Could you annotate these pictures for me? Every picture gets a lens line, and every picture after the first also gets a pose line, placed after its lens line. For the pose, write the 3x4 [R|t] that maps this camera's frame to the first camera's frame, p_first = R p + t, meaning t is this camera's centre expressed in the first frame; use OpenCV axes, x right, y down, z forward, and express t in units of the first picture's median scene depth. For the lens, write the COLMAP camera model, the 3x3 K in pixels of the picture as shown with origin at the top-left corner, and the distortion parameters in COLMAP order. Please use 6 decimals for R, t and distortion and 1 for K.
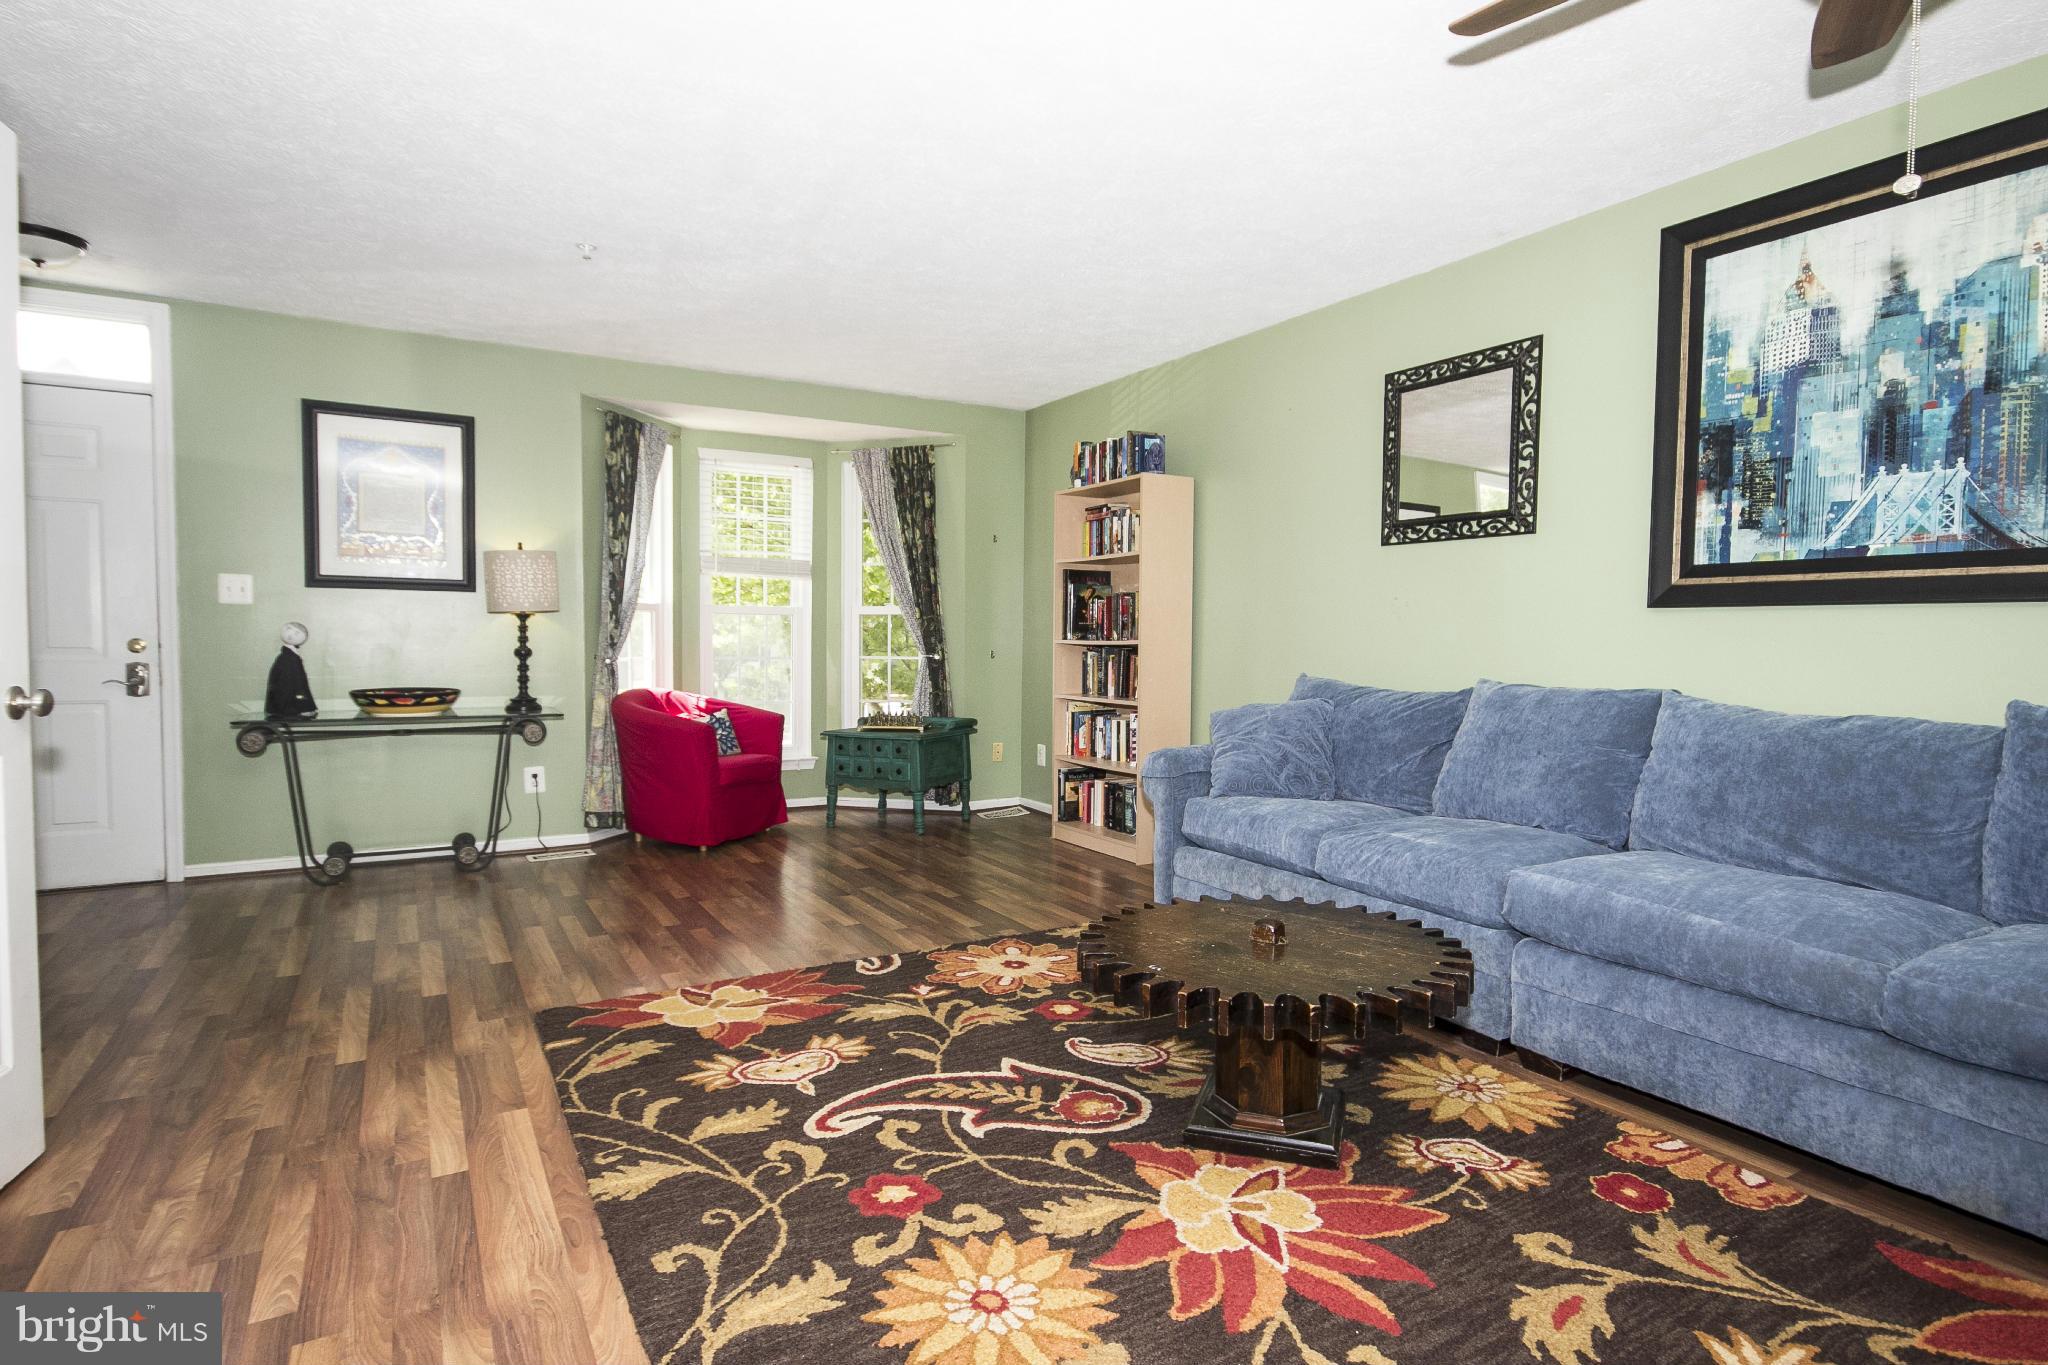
lens RADIAL K [[1058.6, 0, 1039.7], [0, 1058.6, 727.8], [0, 0, 1]] dist [-0.004024, 0.004462]
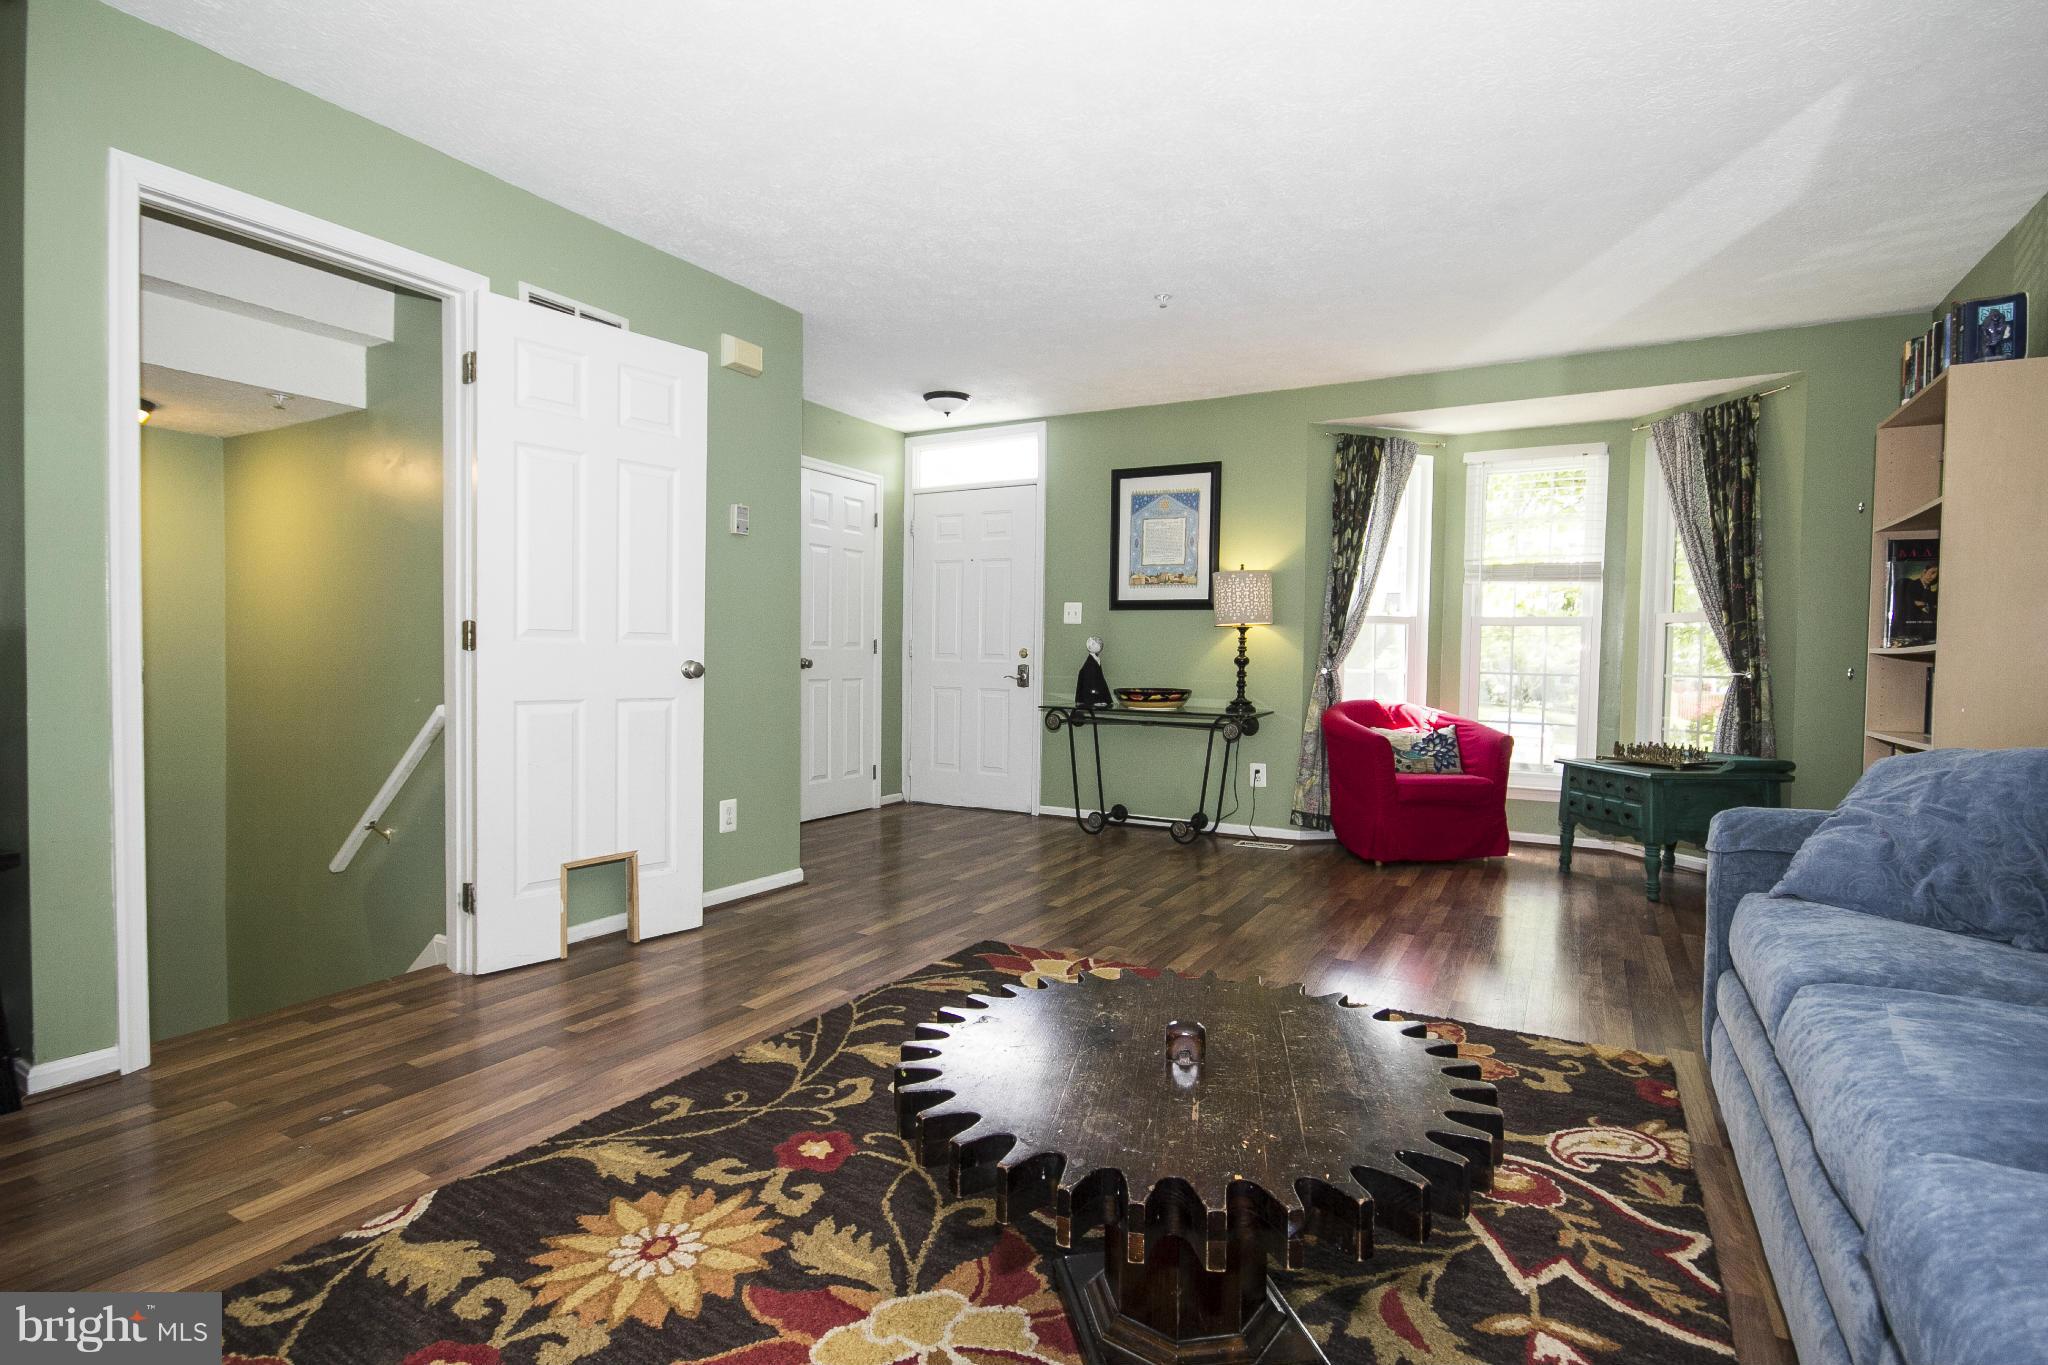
lens RADIAL K [[993.7, 0, 1038.9], [0, 993.7, 713.0], [0, 0, 1]] dist [-0.014356, 0.002397]
pose [[0.498701, 0.046984, -0.865500, 0.483851], [-0.083727, 0.996472, 0.005850, -0.004763], [0.862721, 0.069548, 0.500875, 0.414069]]
